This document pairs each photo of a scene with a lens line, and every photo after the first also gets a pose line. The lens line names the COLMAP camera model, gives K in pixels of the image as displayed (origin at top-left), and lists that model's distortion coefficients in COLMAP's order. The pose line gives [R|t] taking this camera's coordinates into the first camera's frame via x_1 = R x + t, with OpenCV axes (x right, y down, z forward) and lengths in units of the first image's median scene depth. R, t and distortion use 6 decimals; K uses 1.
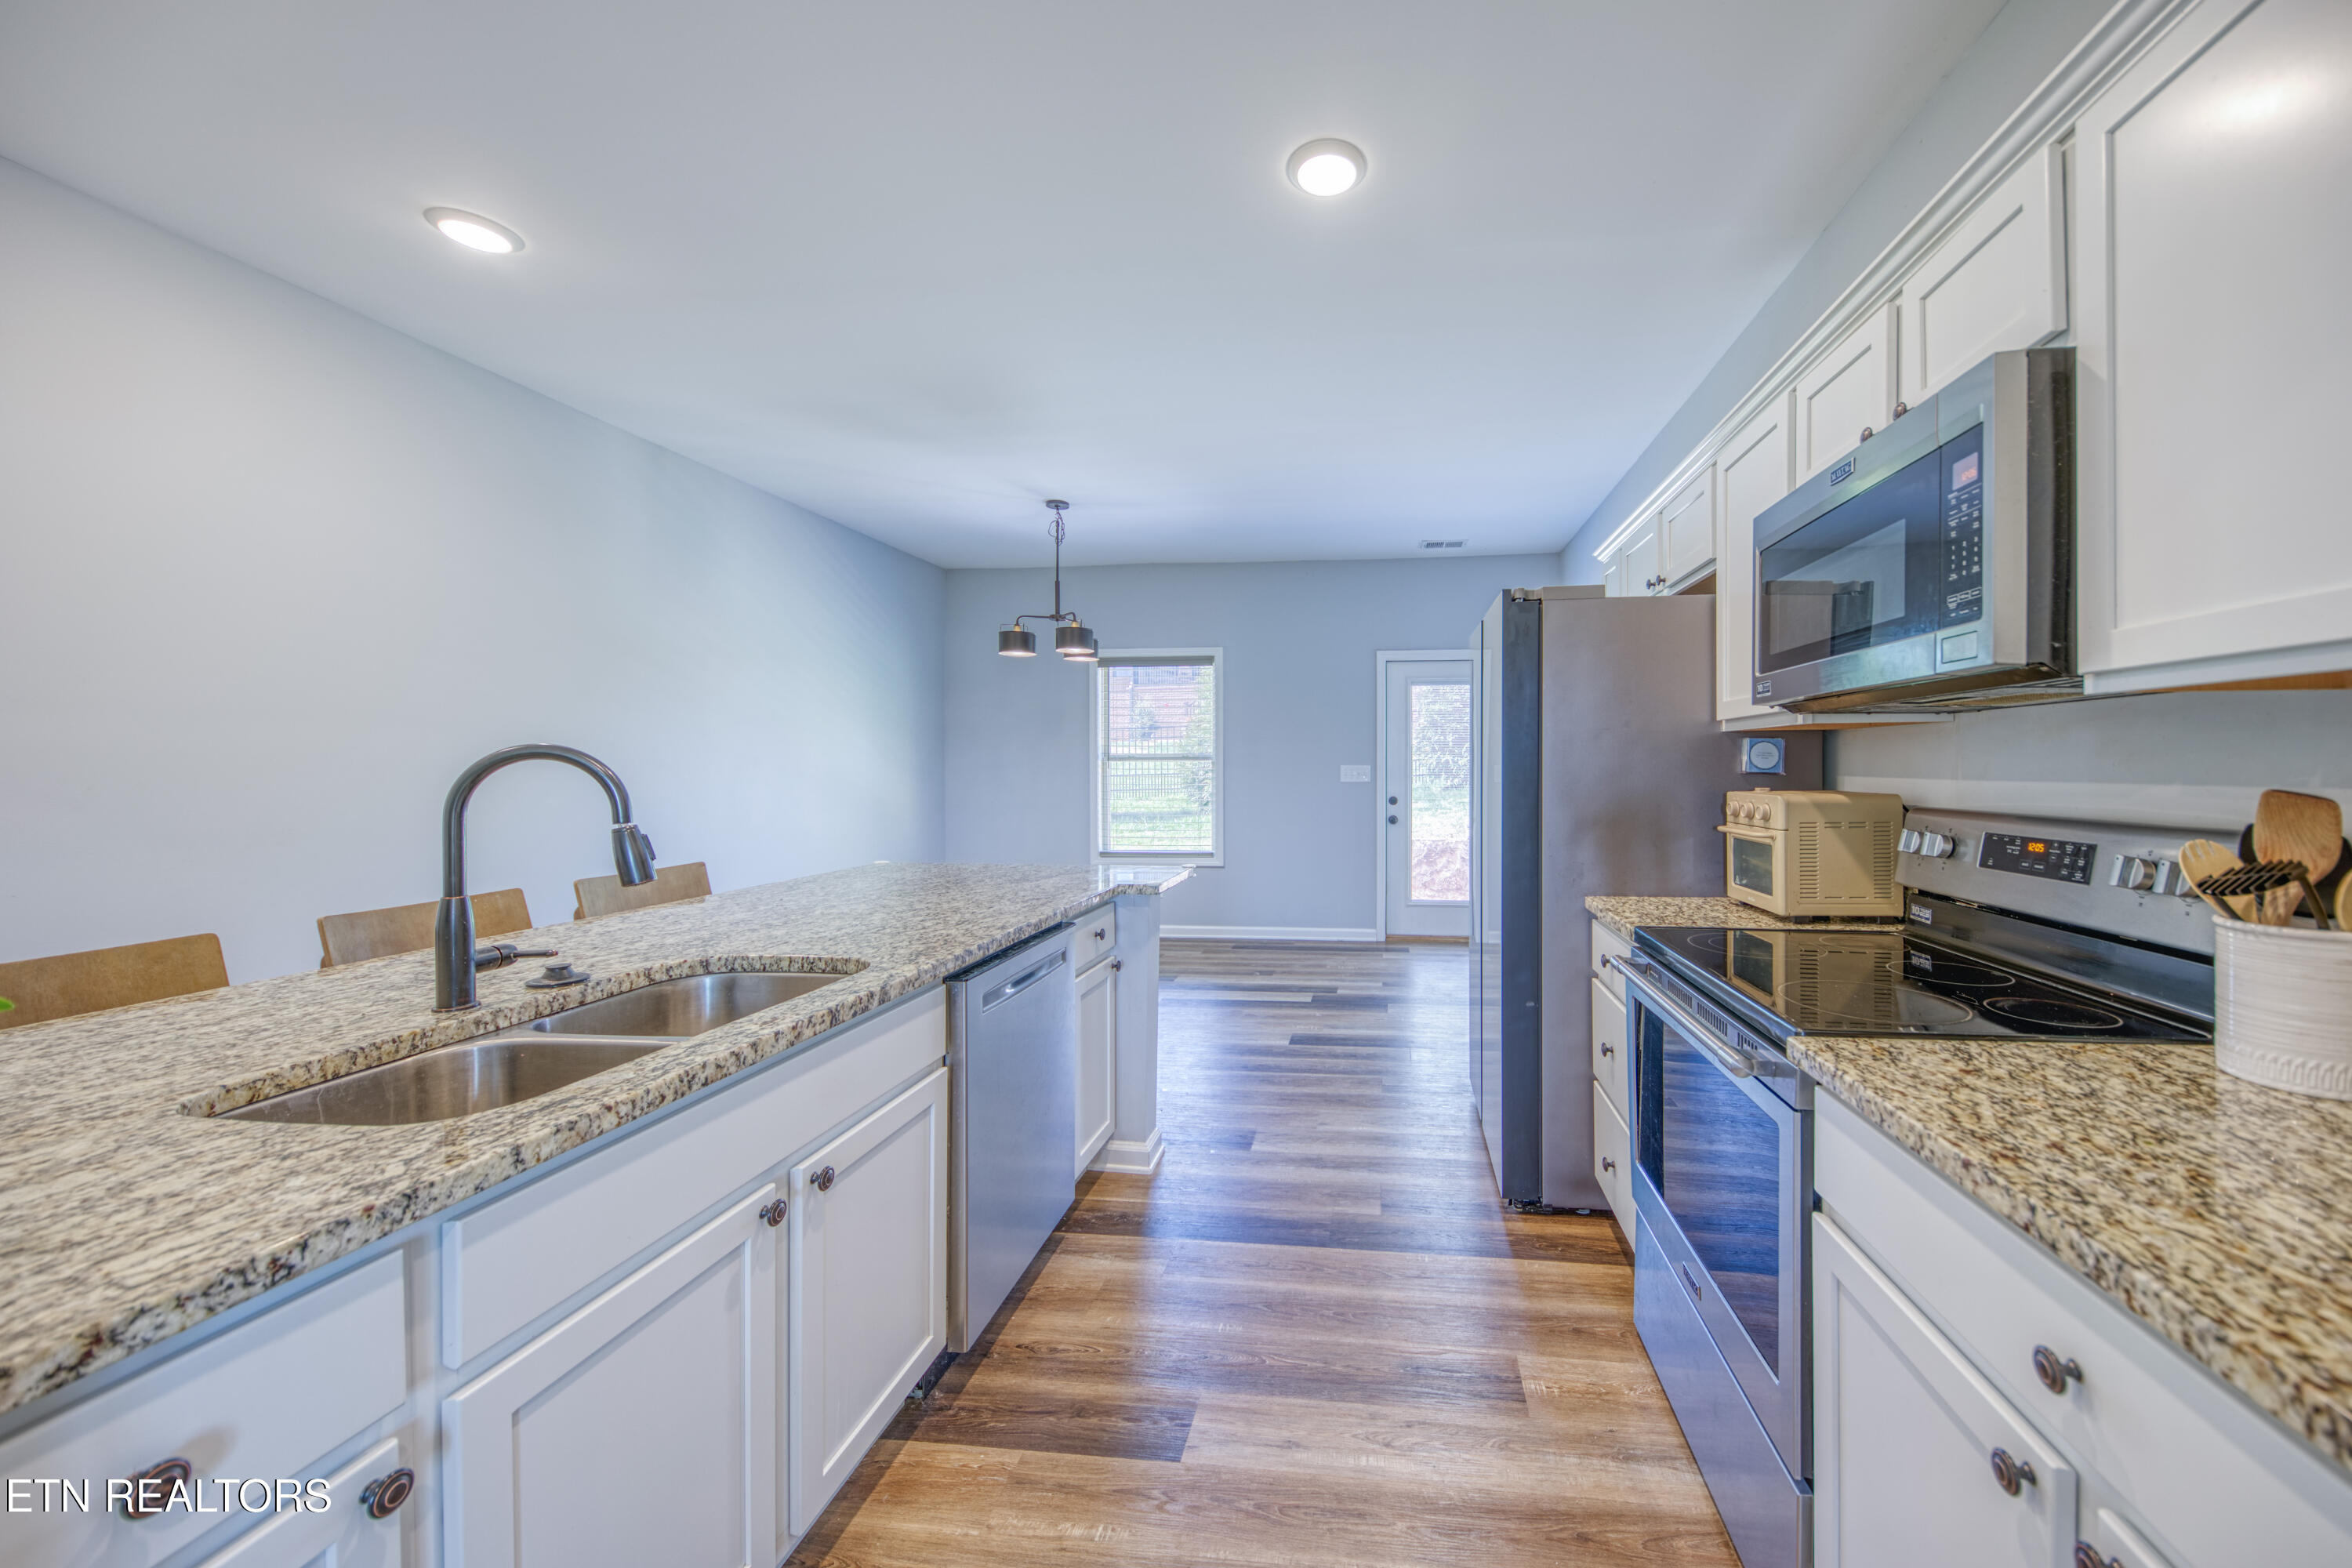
lens RADIAL K [[828.9, 0, 1293.6], [0, 828.9, 764.0], [0, 0, 1]] dist [-0.000205, -0.000184]
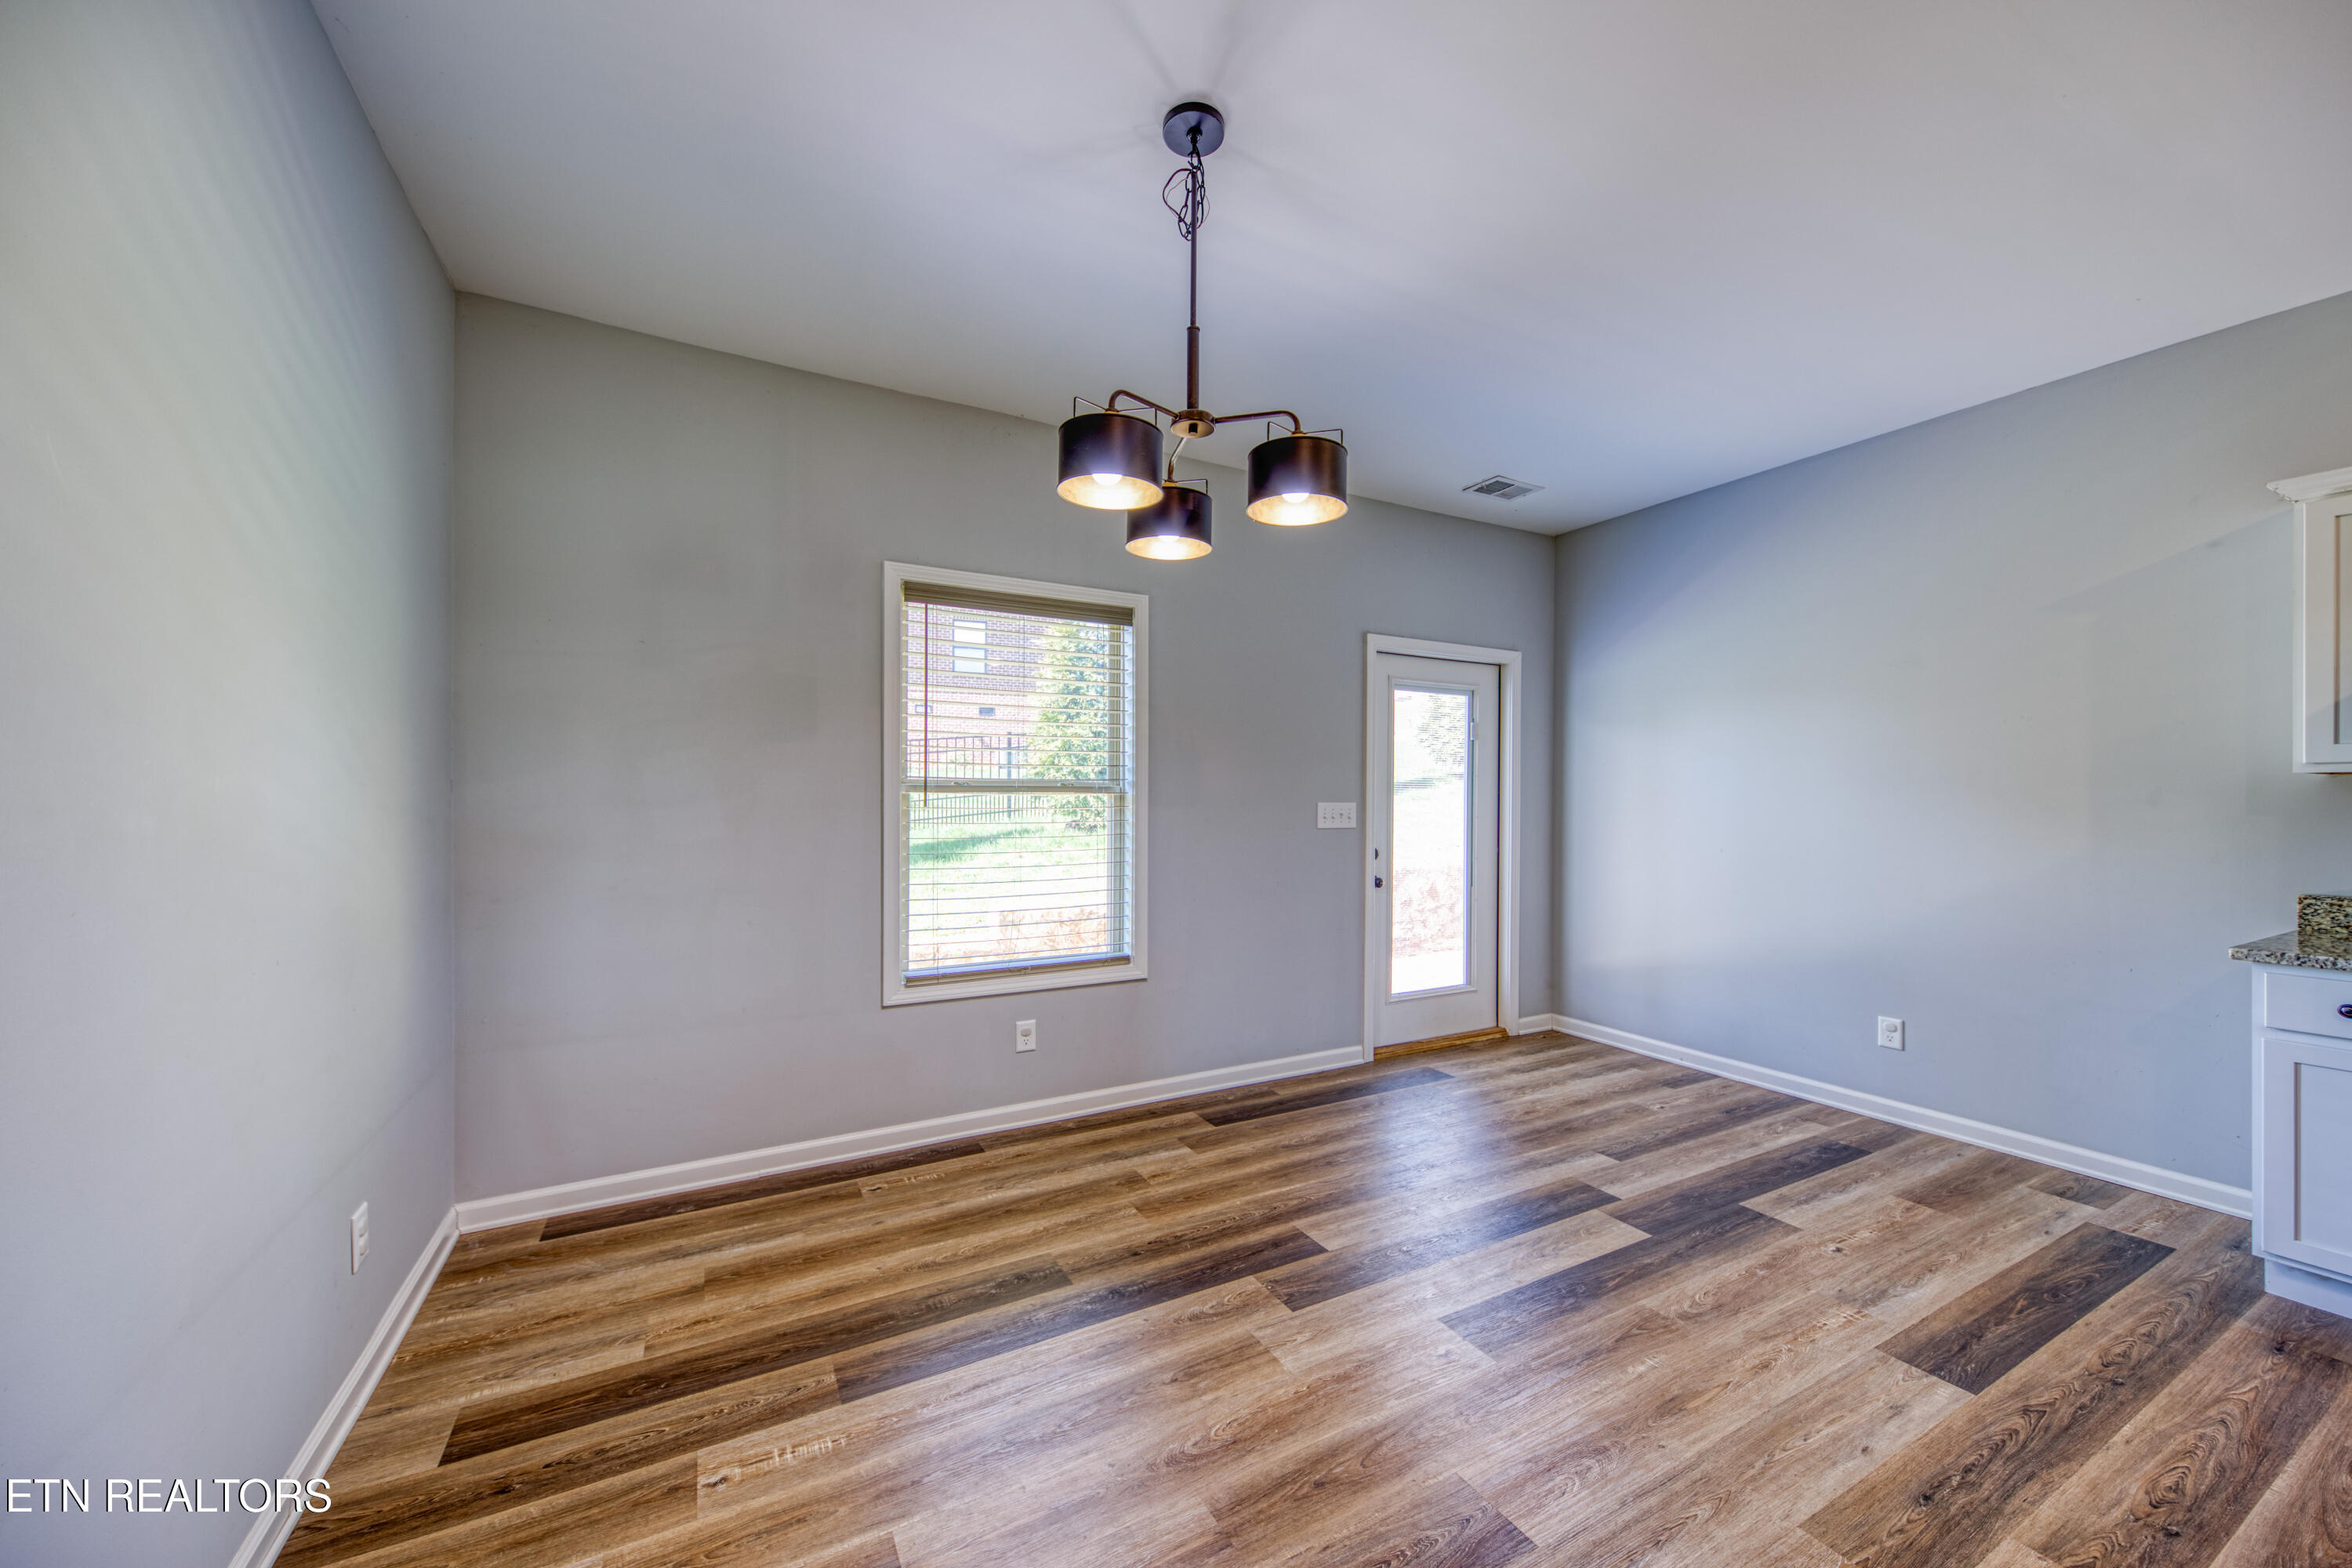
lens RADIAL K [[797.6, 0, 1206.9], [0, 797.6, 805.8], [0, 0, 1]] dist [0.007170, -0.000067]
pose [[0.798552, 0.008510, 0.601866, -0.419807], [-0.012083, 0.999925, 0.001893, 0.004977], [-0.601805, -0.008785, 0.798595, 0.603590]]
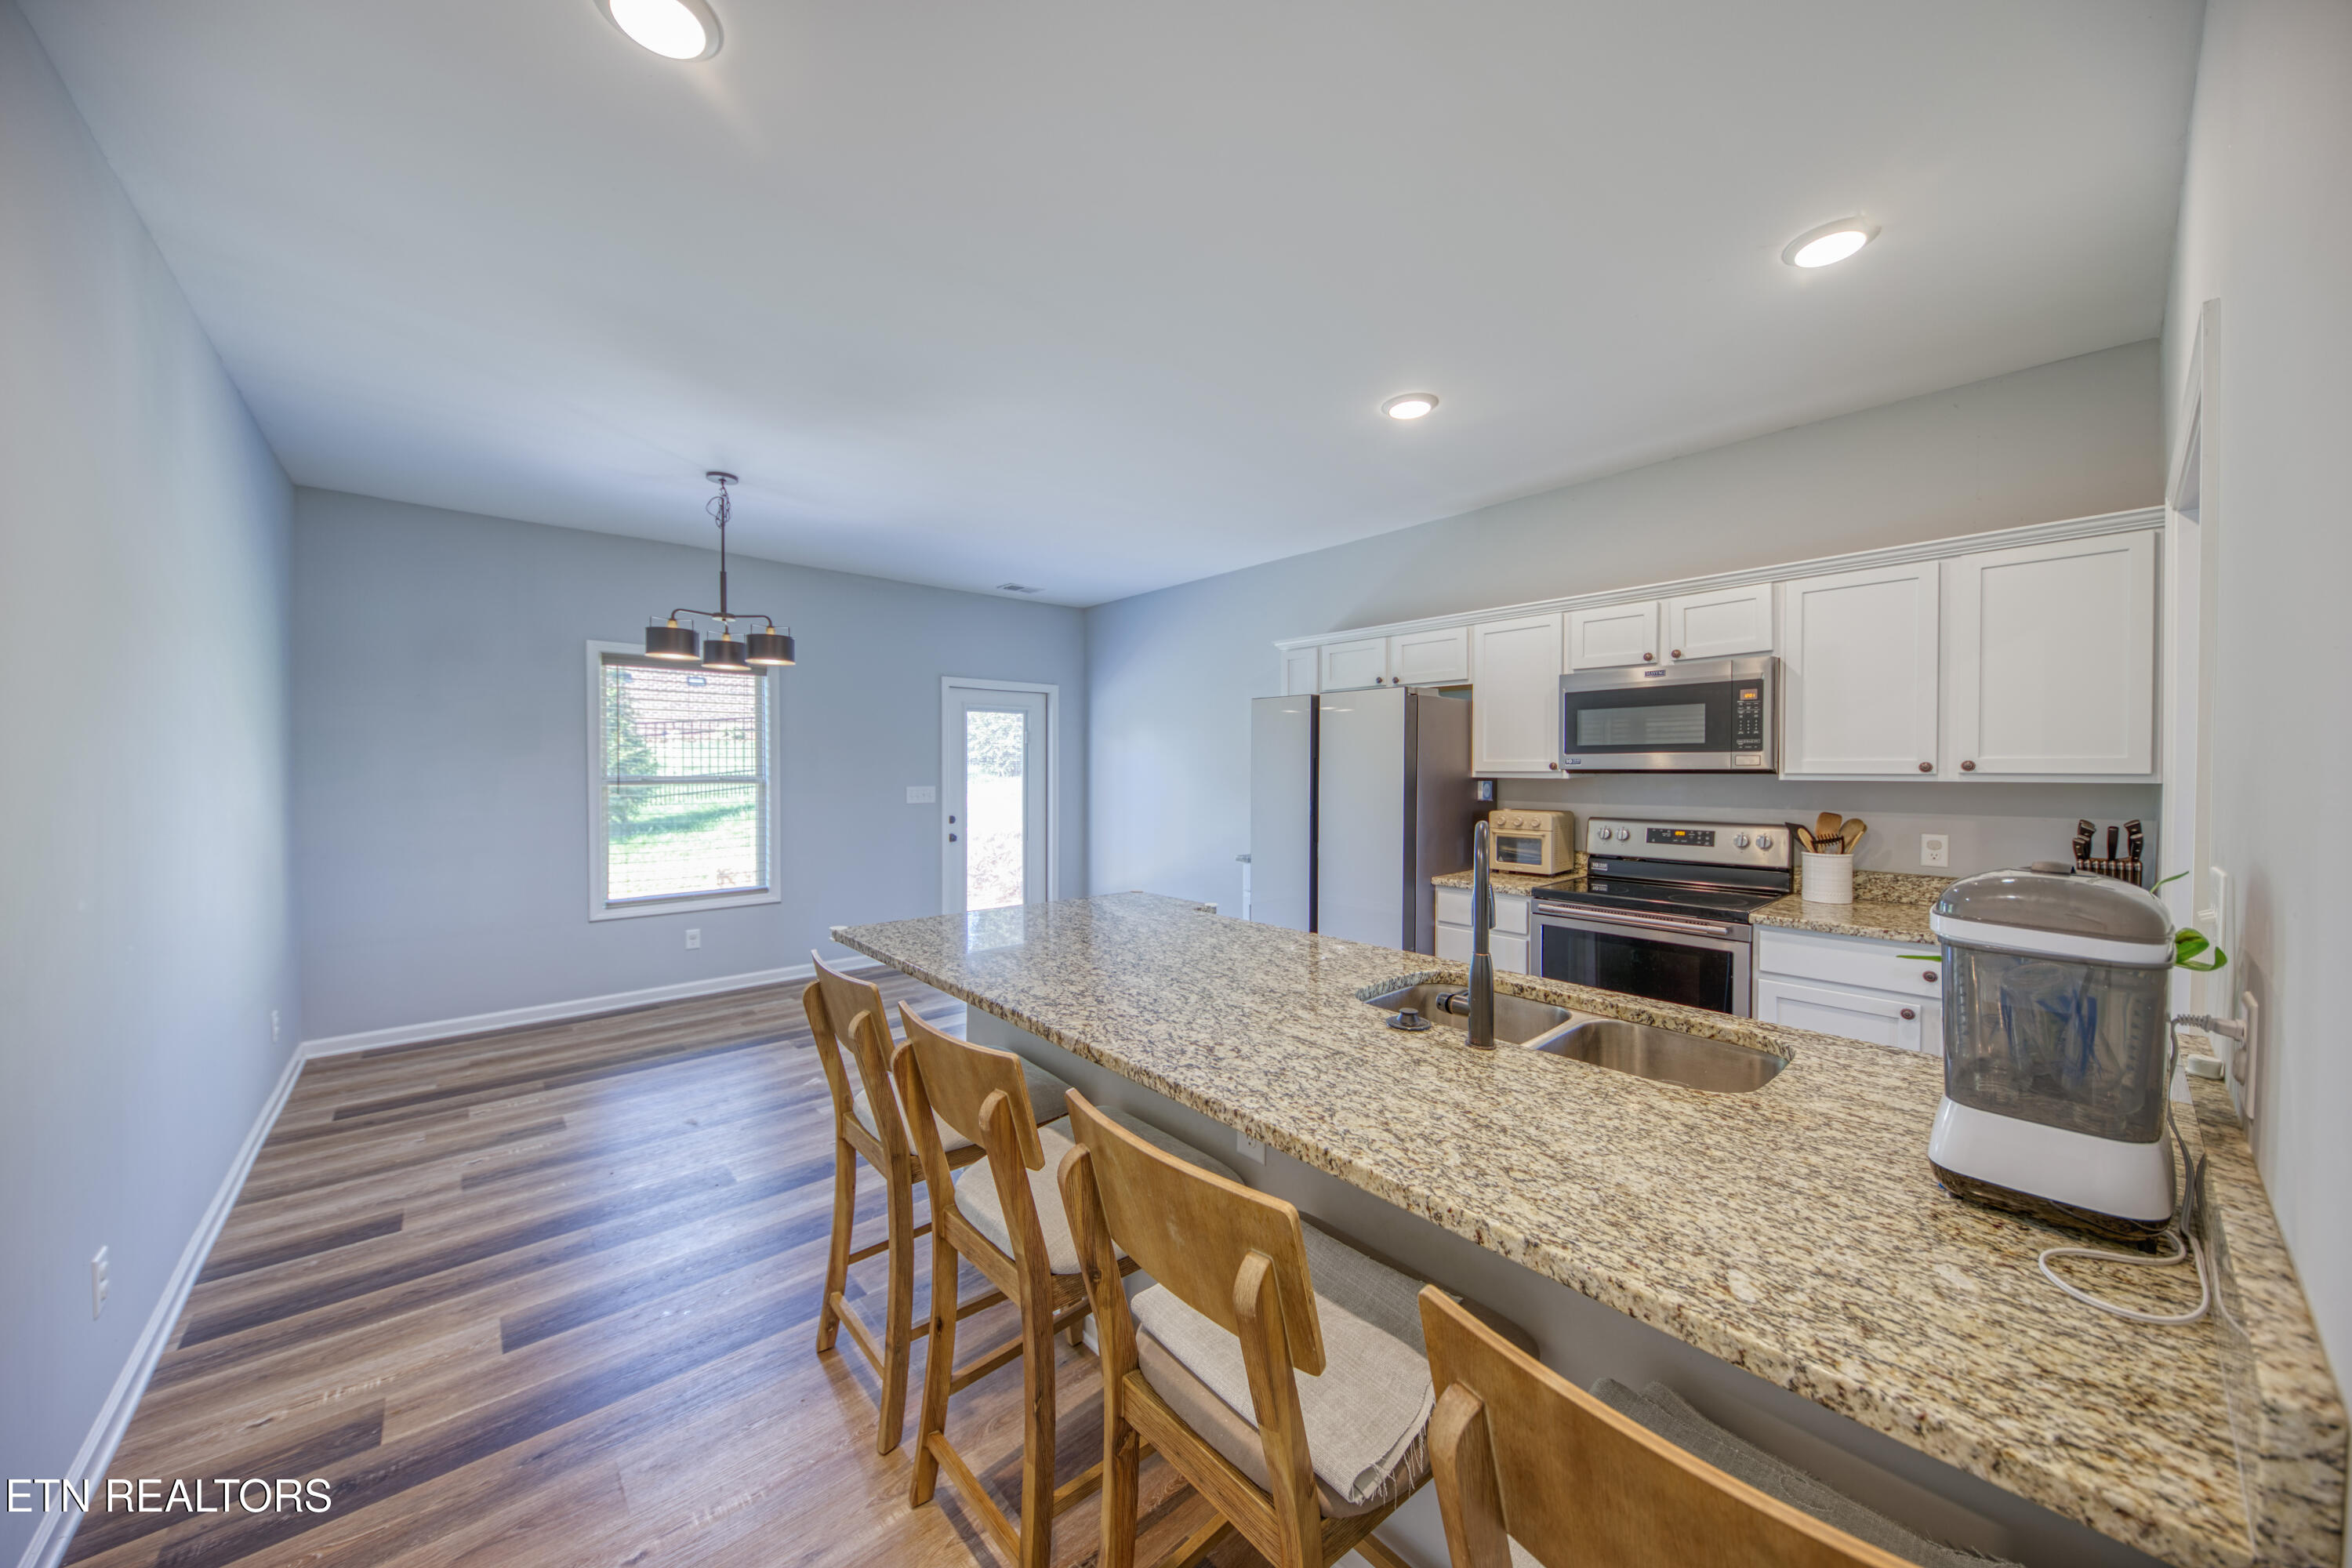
lens RADIAL K [[797.0, 0, 1158.5], [0, 797.0, 777.6], [0, 0, 1]] dist [-0.001508, -0.000160]
pose [[0.688849, -0.007579, 0.724865, -0.468656], [-0.000854, 0.999936, 0.011267, -0.022479], [-0.724904, -0.008380, 0.688799, 0.121111]]
